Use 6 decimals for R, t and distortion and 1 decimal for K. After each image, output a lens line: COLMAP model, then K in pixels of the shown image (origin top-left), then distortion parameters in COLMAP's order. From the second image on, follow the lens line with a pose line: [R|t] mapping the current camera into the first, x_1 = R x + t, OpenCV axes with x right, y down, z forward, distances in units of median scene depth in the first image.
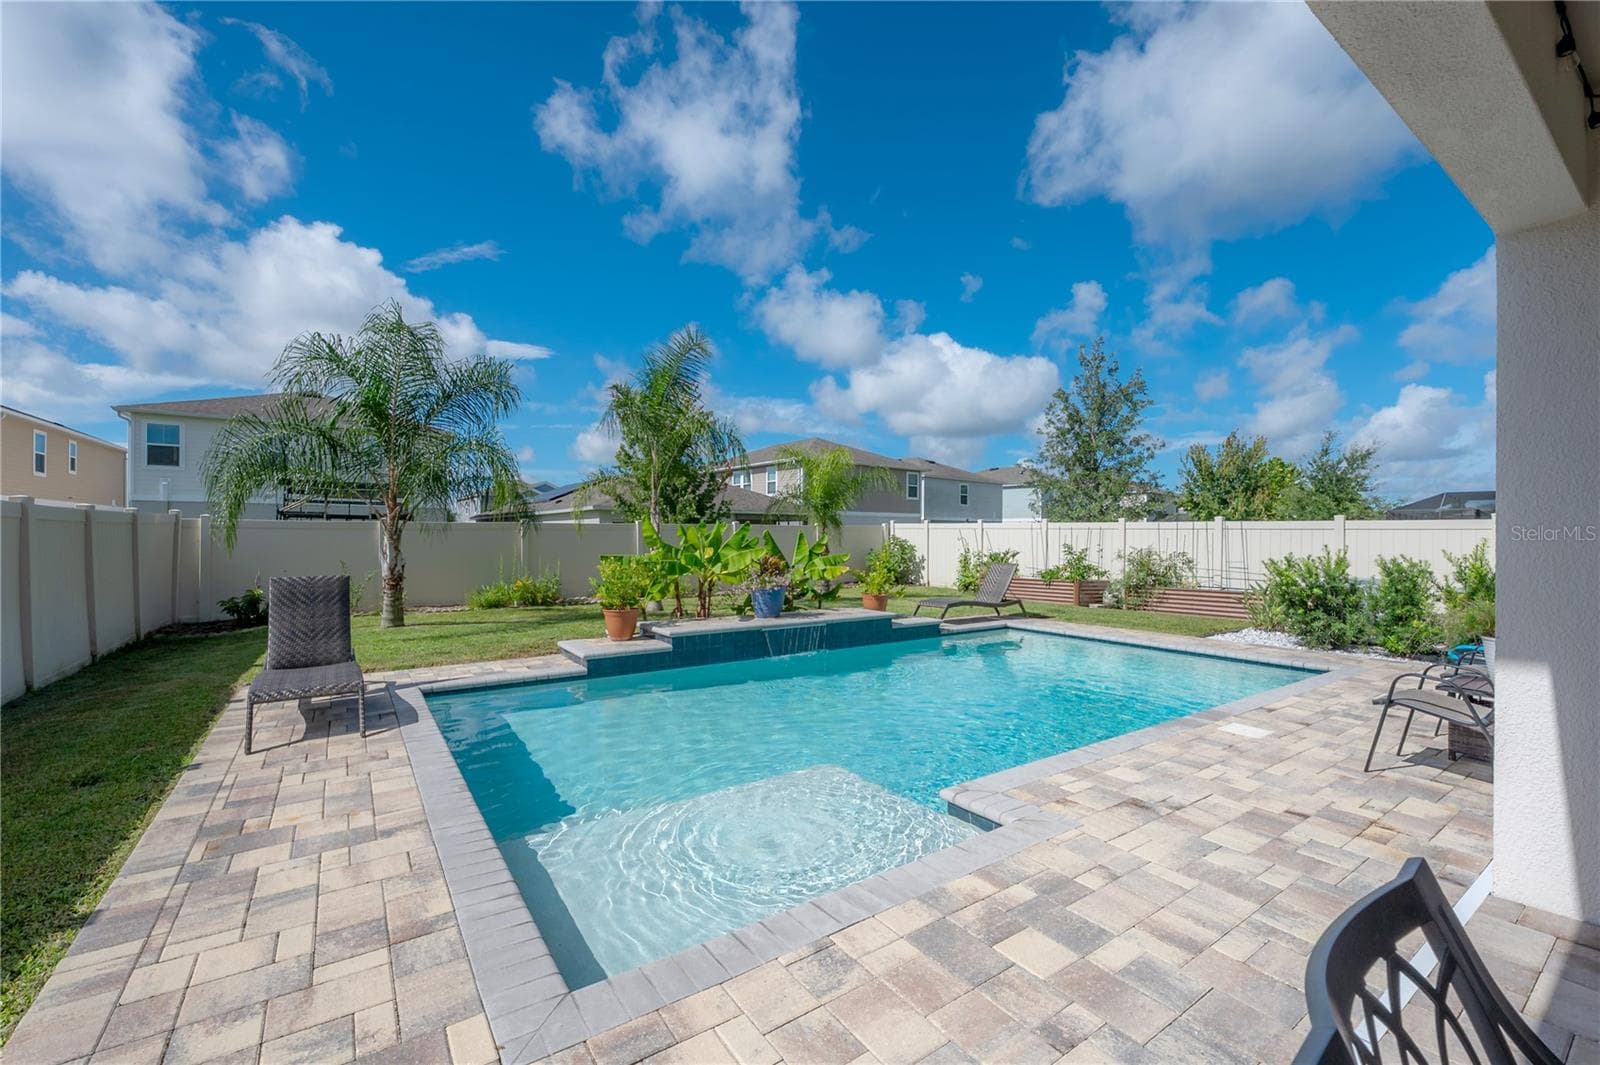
lens RADIAL K [[676.0, 0, 793.4], [0, 676.0, 530.9], [0, 0, 1]] dist [-0.001096, -0.000553]
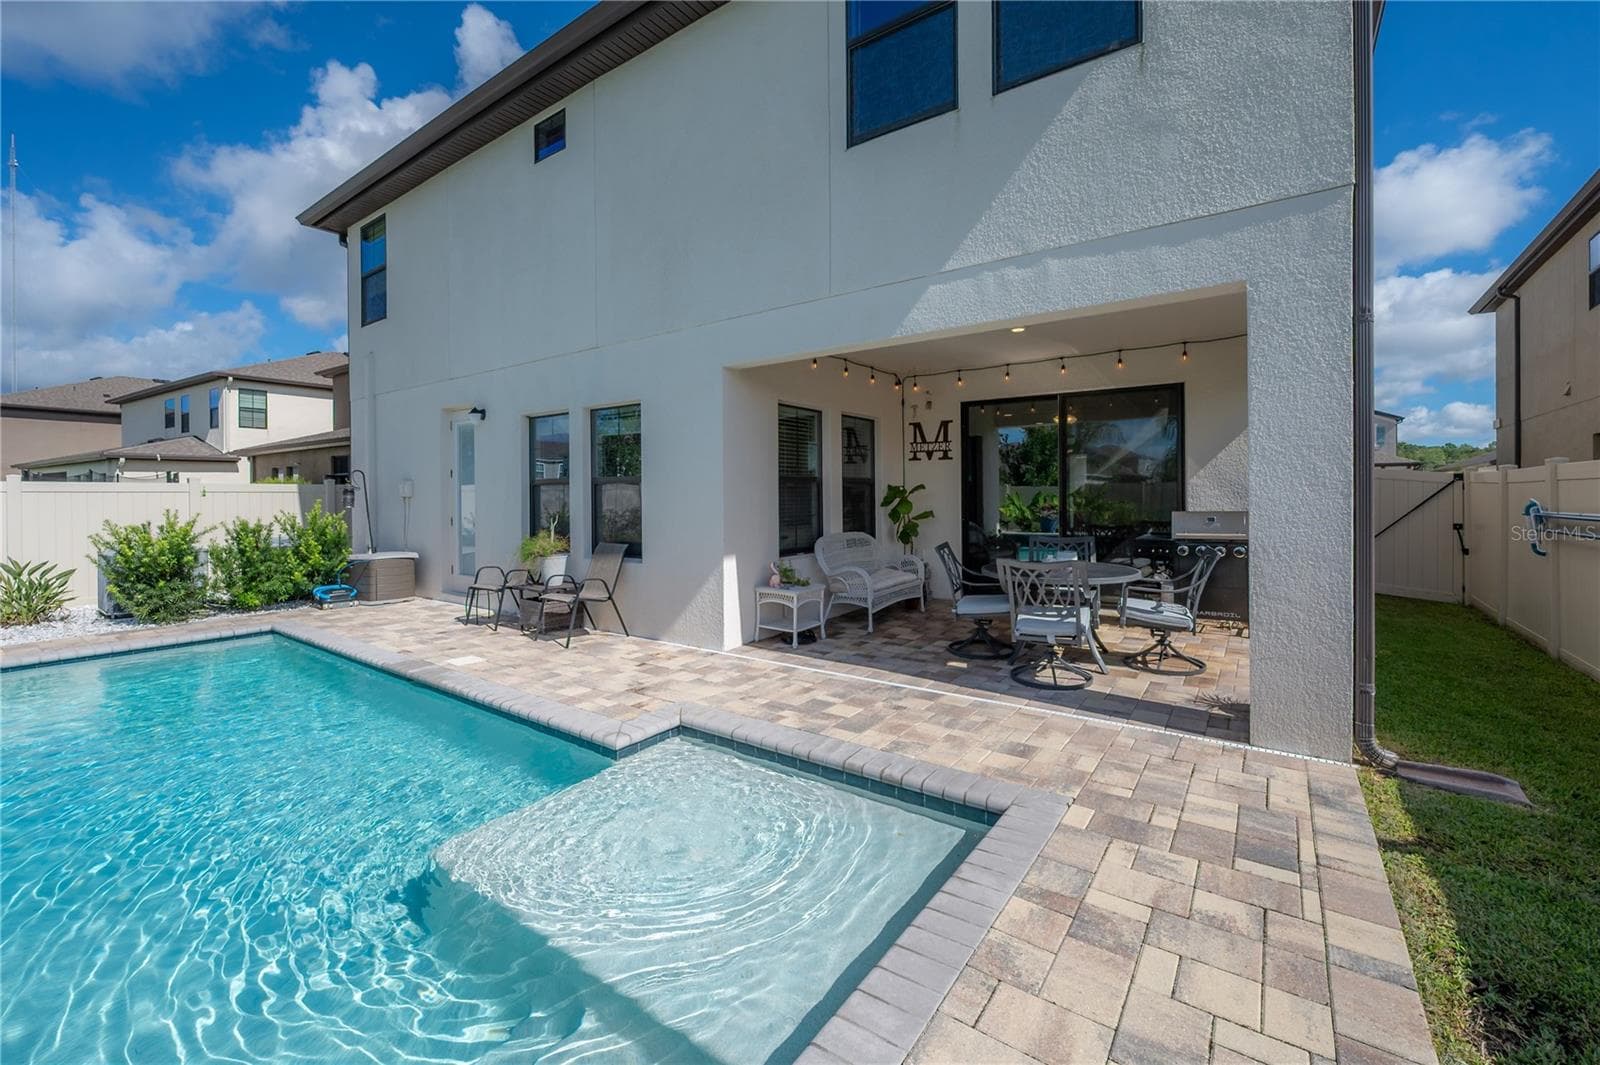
lens RADIAL K [[676.0, 0, 824.9], [0, 676.0, 493.4], [0, 0, 1]] dist [-0.001096, -0.000553]
pose [[-0.381094, -0.001053, 0.924536, -1.352779], [0.001721, 0.999997, 0.001848, -0.009518], [-0.924535, 0.002296, -0.381091, 1.693030]]
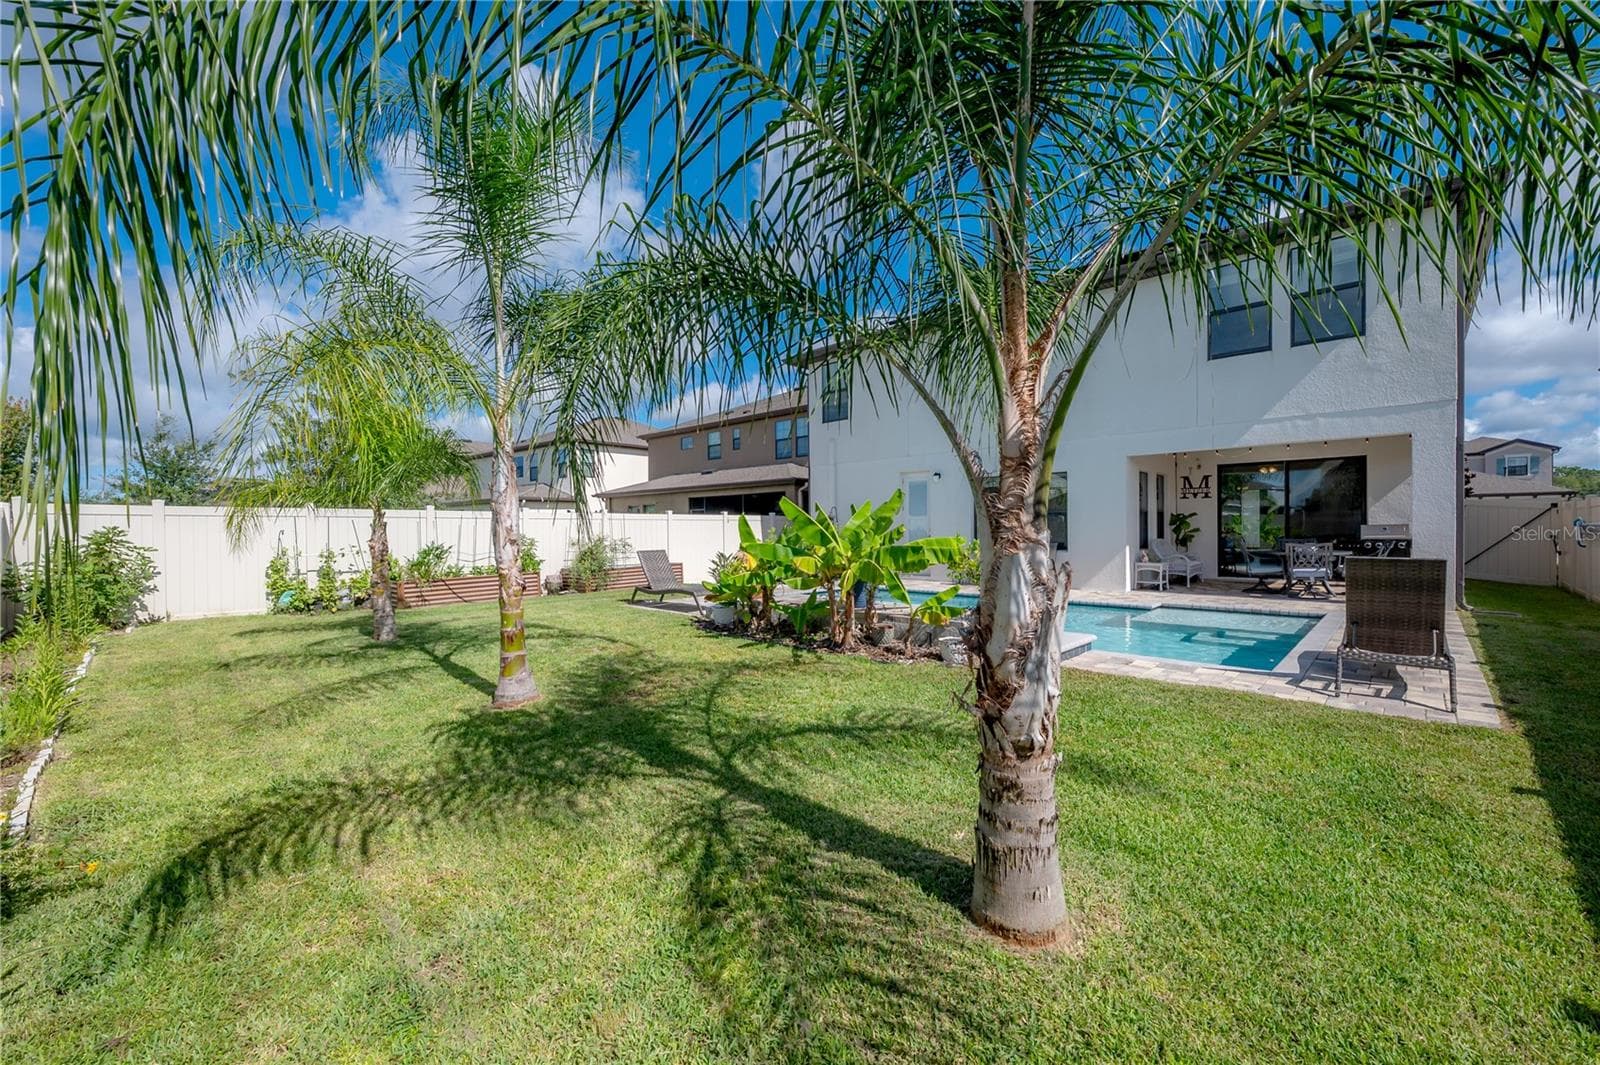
lens RADIAL K [[676.0, 0, 801.9], [0, 676.0, 534.2], [0, 0, 1]] dist [-0.001096, -0.000553]
pose [[-0.237972, -0.009453, 0.971226, -3.179714], [0.006352, 0.999916, 0.011289, 0.049303], [-0.971251, 0.008856, -0.237892, 4.462134]]
